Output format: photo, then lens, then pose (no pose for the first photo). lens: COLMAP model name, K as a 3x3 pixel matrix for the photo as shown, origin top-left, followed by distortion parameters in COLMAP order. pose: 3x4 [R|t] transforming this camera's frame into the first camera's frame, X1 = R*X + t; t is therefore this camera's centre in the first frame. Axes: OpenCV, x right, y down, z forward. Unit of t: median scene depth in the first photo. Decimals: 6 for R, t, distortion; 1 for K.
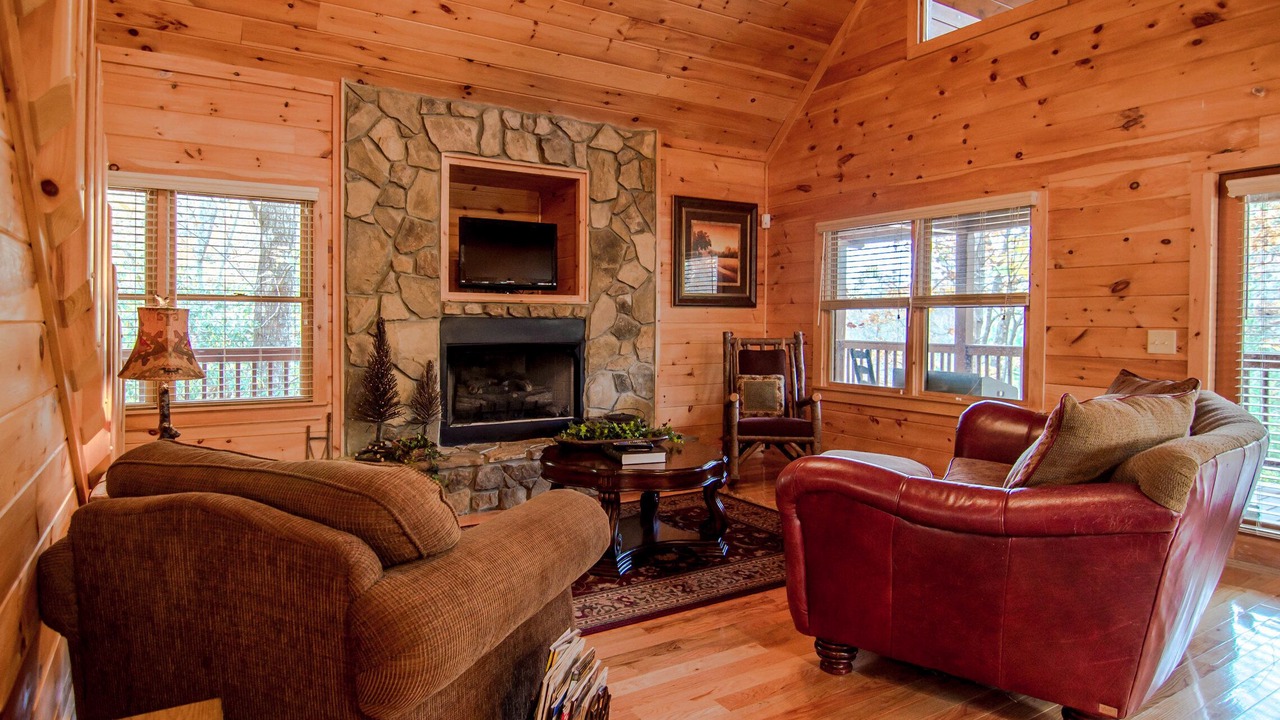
lens RADIAL K [[724.6, 0, 595.1], [0, 724.6, 355.5], [0, 0, 1]] dist [0.001598, 0.000025]
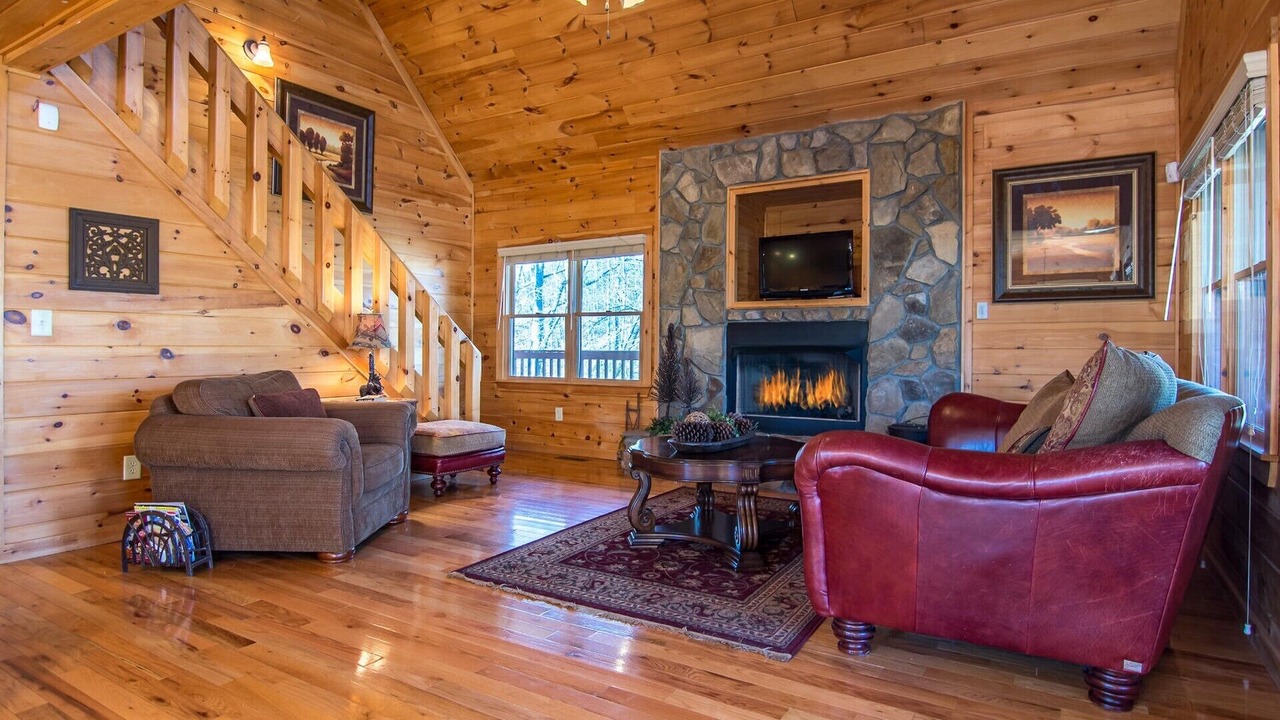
lens RADIAL K [[652.0, 0, 644.0], [0, 652.0, 342.9], [0, 0, 1]] dist [-0.001359, -0.001176]
pose [[0.506801, 0.008451, -0.862022, 0.599066], [-0.023279, 0.999721, -0.003885, -0.011116], [0.861749, 0.022036, 0.506857, 0.302305]]
